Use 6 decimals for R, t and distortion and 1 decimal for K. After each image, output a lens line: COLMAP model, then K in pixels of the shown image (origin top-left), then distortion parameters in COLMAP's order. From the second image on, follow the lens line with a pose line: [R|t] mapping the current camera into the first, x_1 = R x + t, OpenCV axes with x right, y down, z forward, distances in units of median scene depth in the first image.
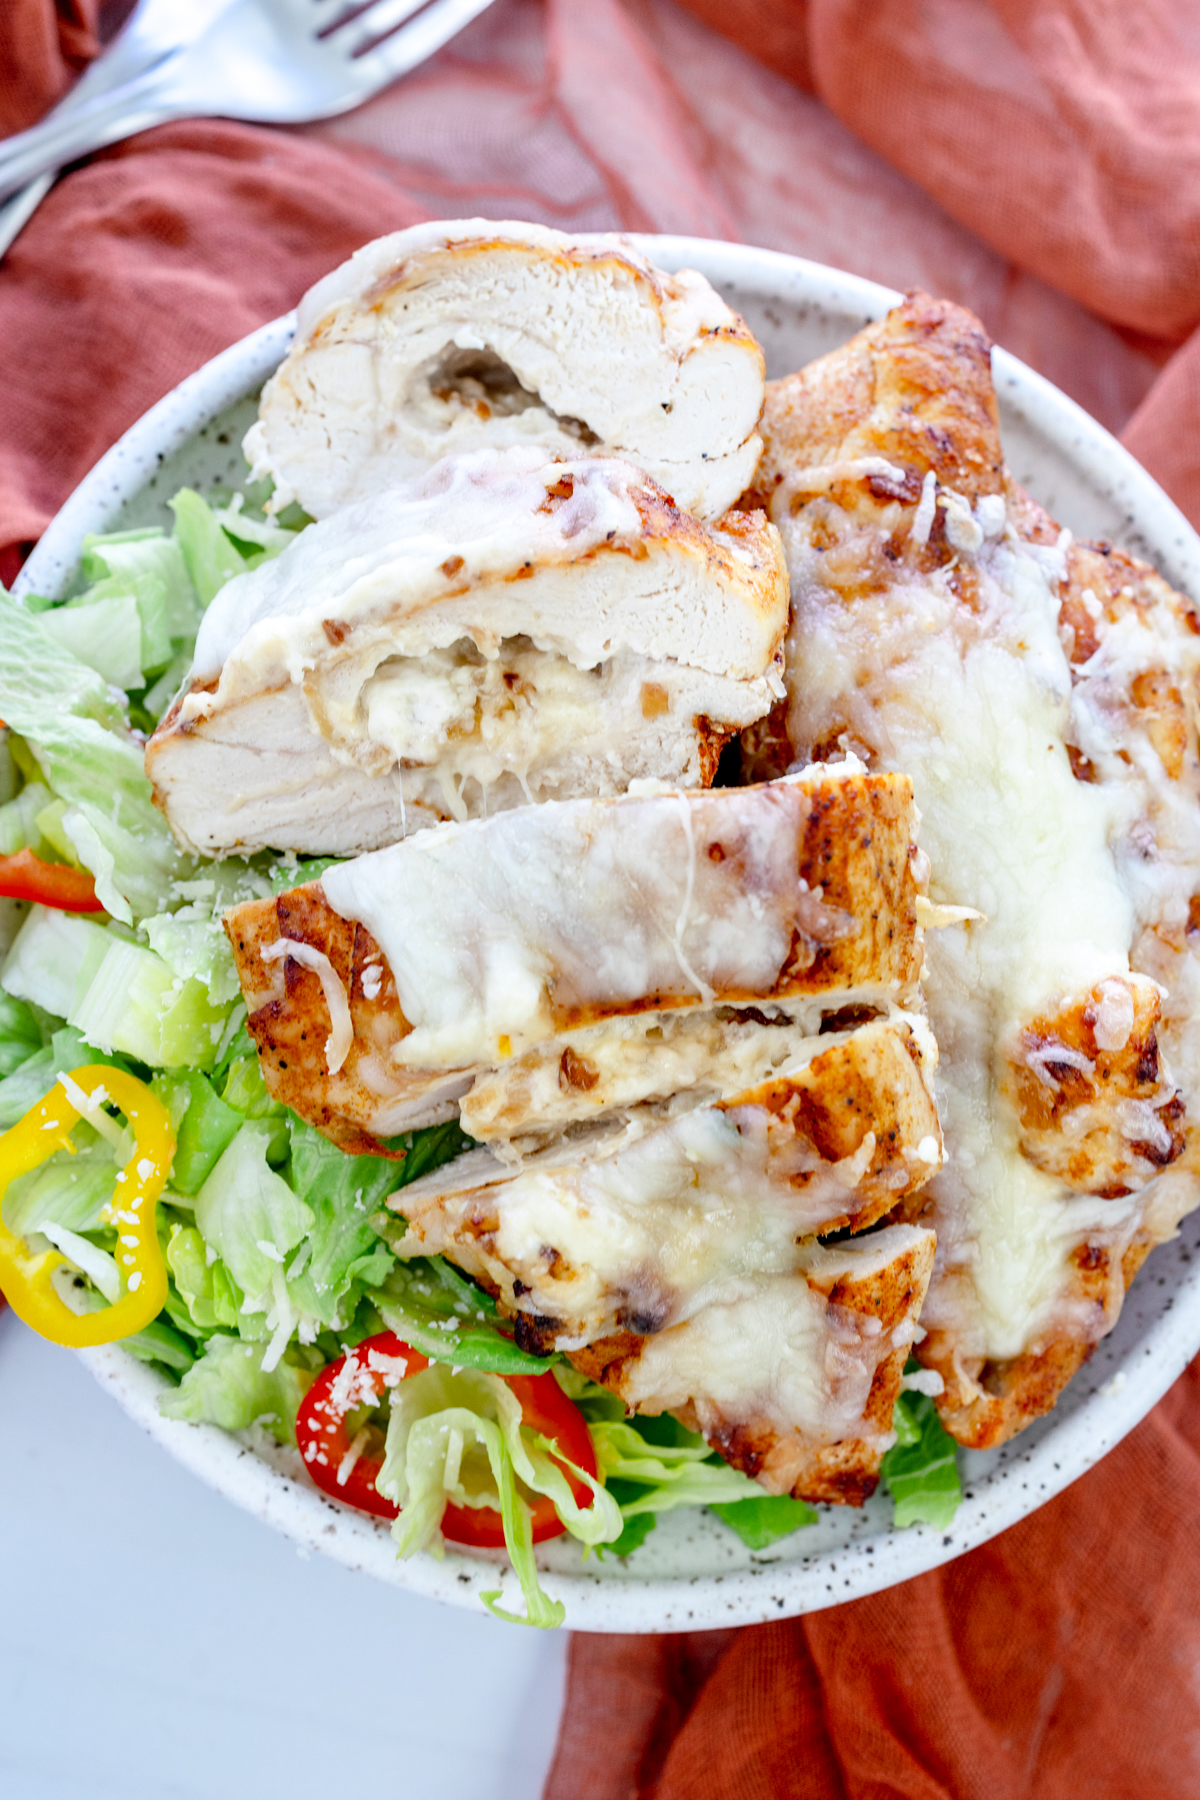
lens RADIAL K [[1938.7, 0, 589.1], [0, 1938.7, 909.2], [0, 0, 1]] dist [0.071859, -0.012868]
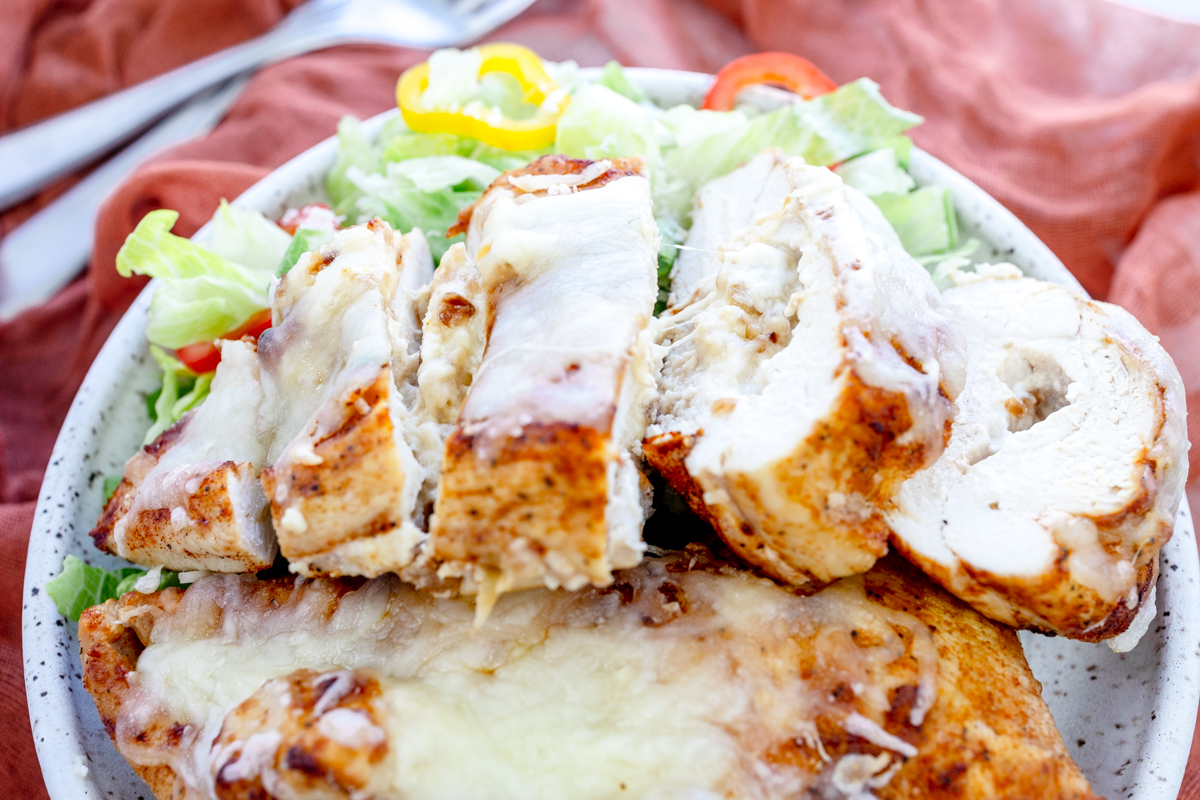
lens RADIAL K [[1292.5, 0, 599.1], [0, 1292.5, 397.0], [0, 0, 1]] dist [0.071859, -0.012868]
pose [[-0.259344, 0.796901, -0.545609, 0.460779], [-0.953320, -0.120758, 0.276766, -0.241704], [0.154668, 0.591917, 0.791019, 0.335990]]
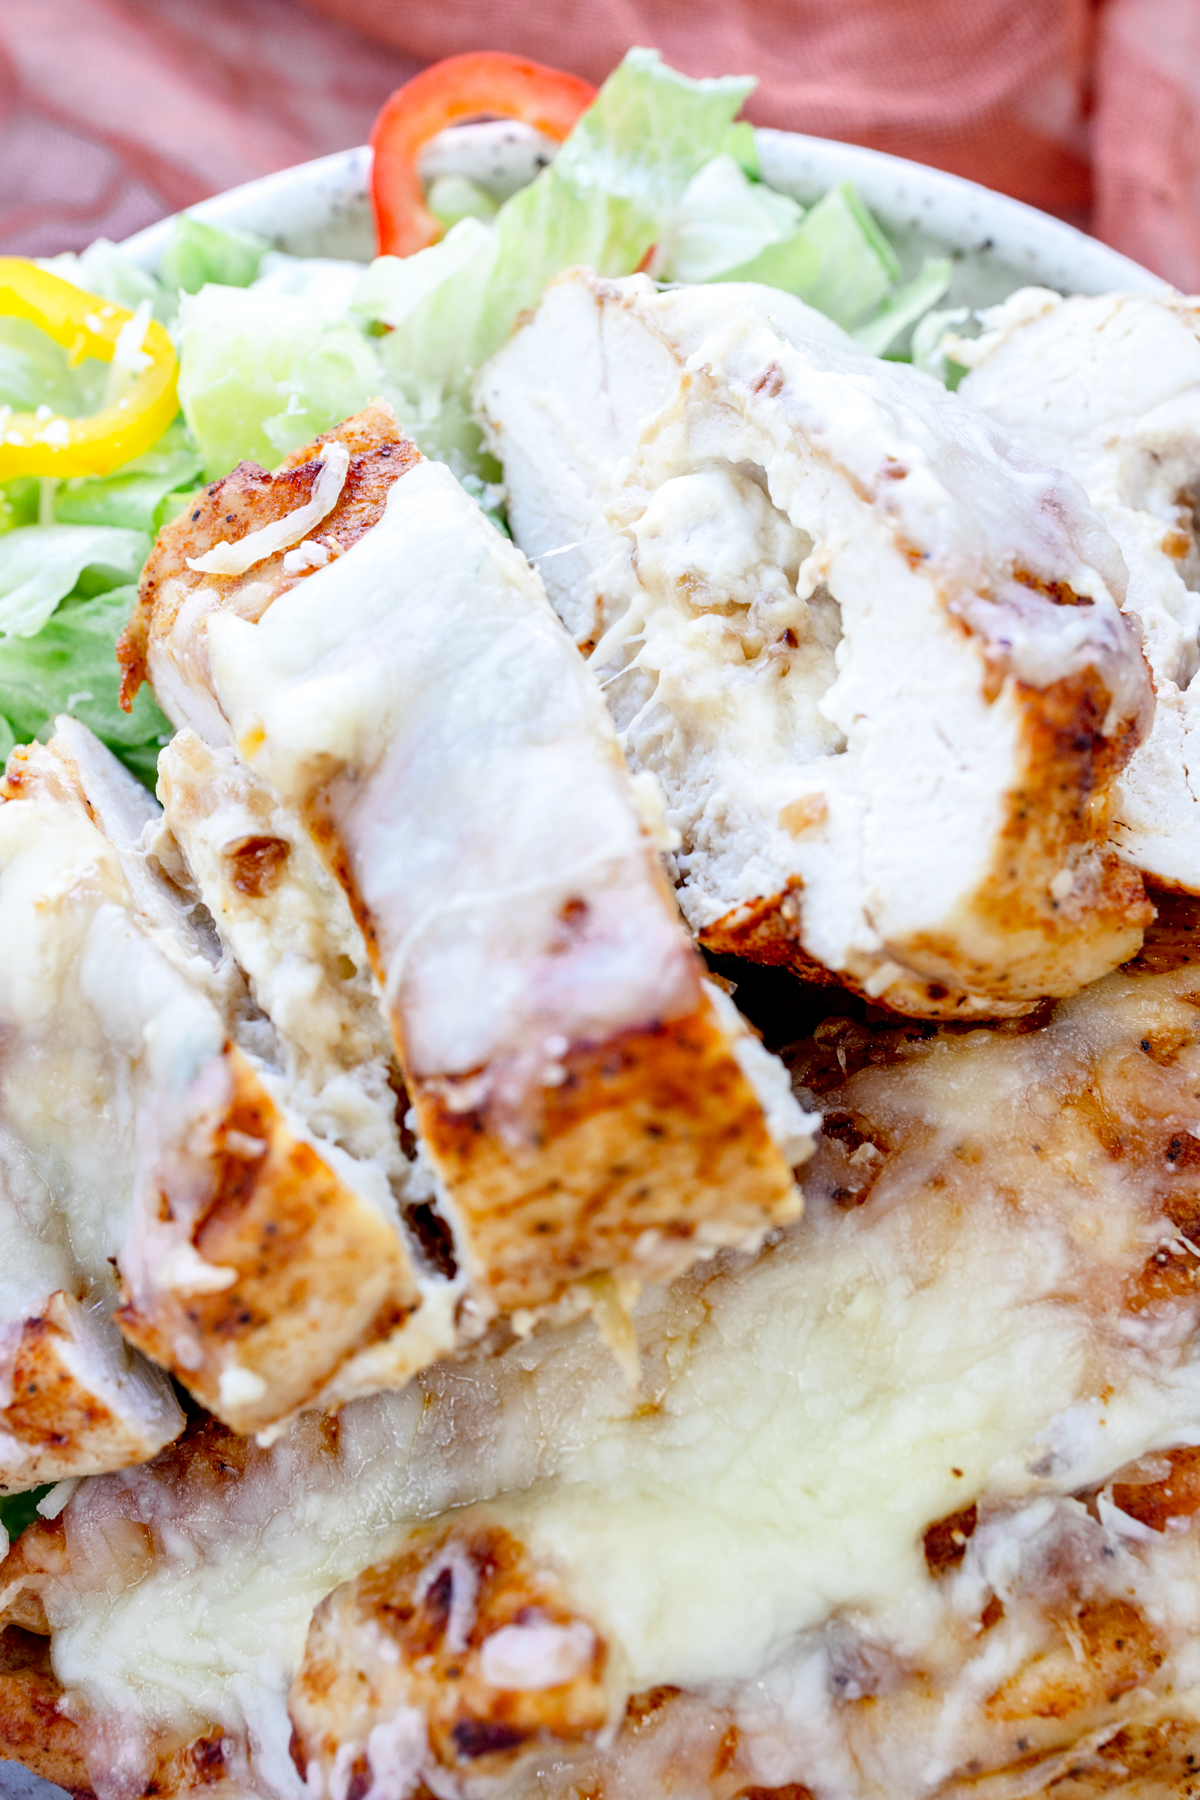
lens RADIAL K [[1938.7, 0, 589.1], [0, 1938.7, 909.2], [0, 0, 1]] dist [0.071859, -0.012868]
pose [[0.253967, 0.914154, -0.315949, 0.244356], [-0.948888, 0.298773, 0.101719, -0.090624], [0.187384, 0.273967, 0.943308, 0.342765]]
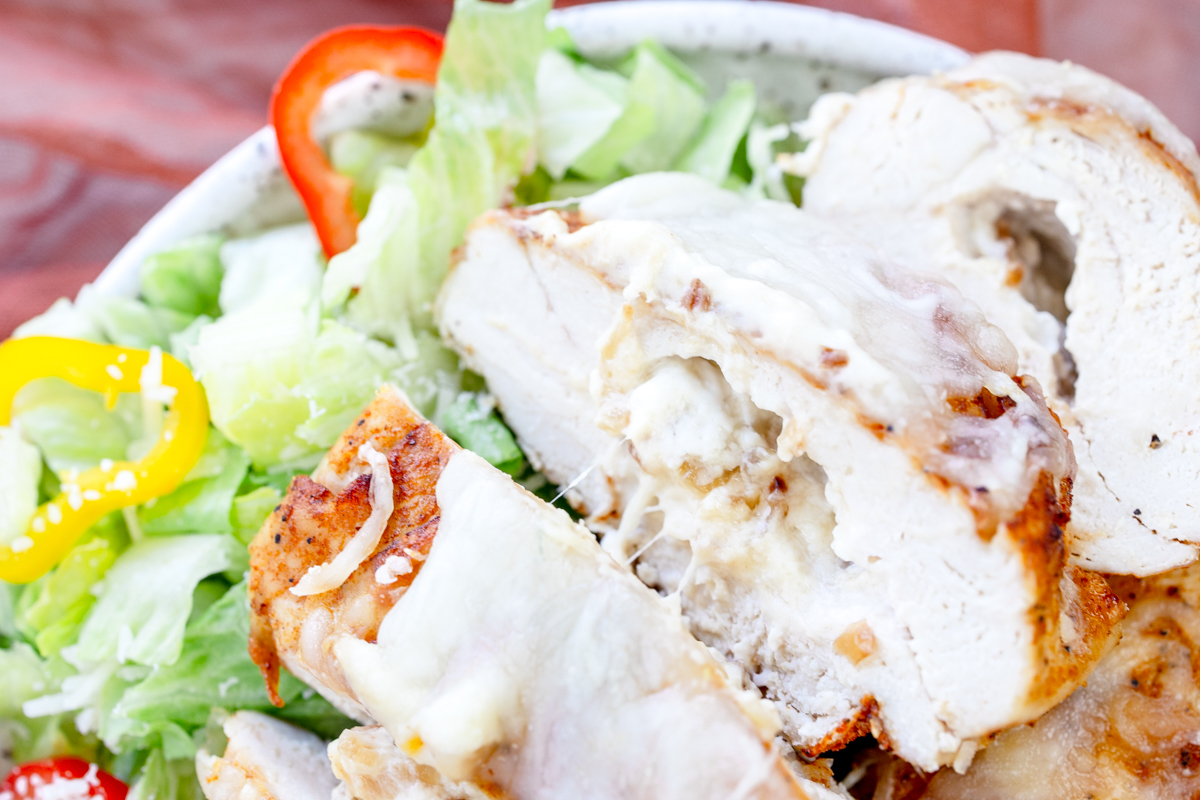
lens RADIAL K [[1321.7, 0, 600.0], [0, 1321.7, 400.0], [0, 0, 1]] dist [0.076619, -0.022070]
pose [[0.579240, 0.796961, -0.171274, -0.015132], [-0.800874, 0.595547, 0.062647, -0.111694], [0.151928, 0.100881, 0.983230, 0.388058]]
